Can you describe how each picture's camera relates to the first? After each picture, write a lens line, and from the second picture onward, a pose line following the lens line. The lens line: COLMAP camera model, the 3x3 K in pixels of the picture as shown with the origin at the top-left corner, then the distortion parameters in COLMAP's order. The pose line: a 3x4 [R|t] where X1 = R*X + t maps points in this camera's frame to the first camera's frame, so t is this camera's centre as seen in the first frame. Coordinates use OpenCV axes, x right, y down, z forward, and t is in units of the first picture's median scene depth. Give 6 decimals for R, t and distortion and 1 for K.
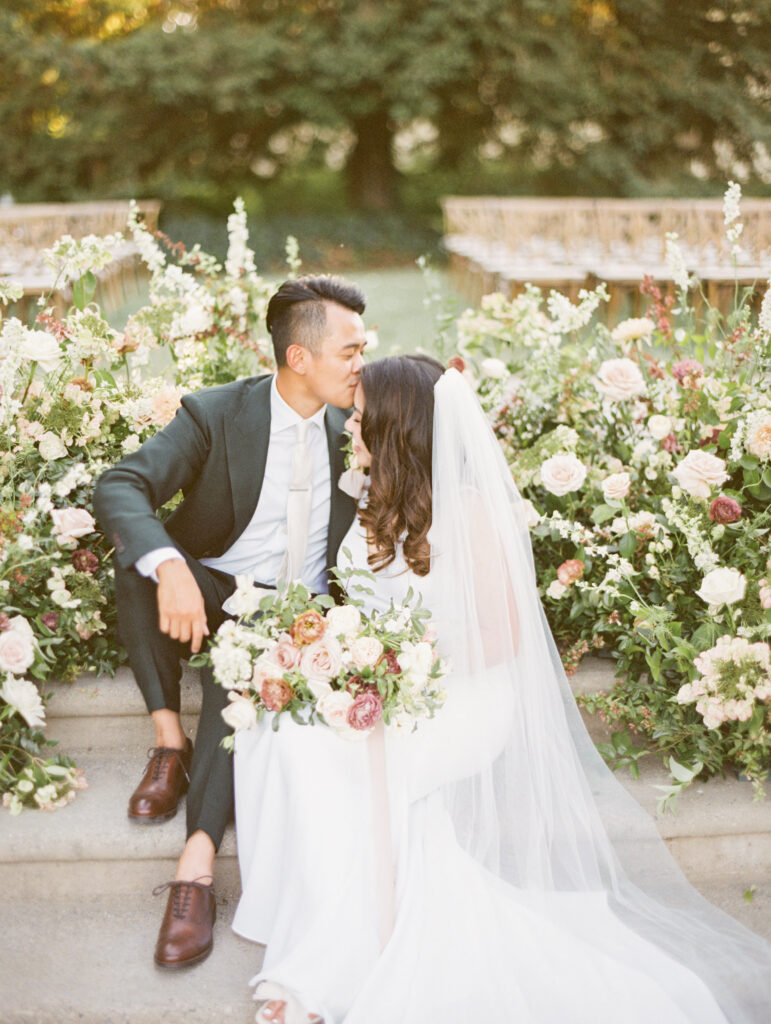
lens RADIAL K [[1198.1, 0, 385.5], [0, 1198.1, 512.0], [0, 0, 1]] dist [-0.122208, -0.004471]
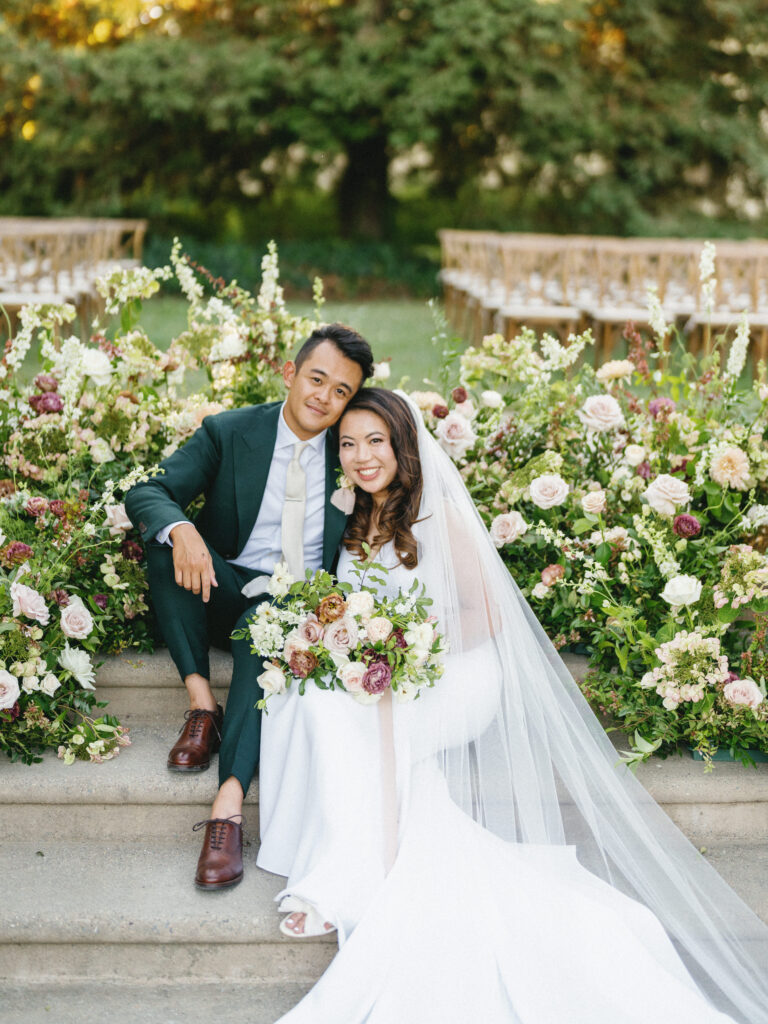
lens RADIAL K [[1489.7, 0, 384.0], [0, 1489.7, 512.0], [0, 0, 1]] dist [-0.001879, -0.728950]
pose [[0.998864, 0.037107, 0.029886, -0.052133], [-0.035461, 0.997919, -0.053848, 0.069650], [-0.031822, 0.052728, 0.998102, -0.424712]]
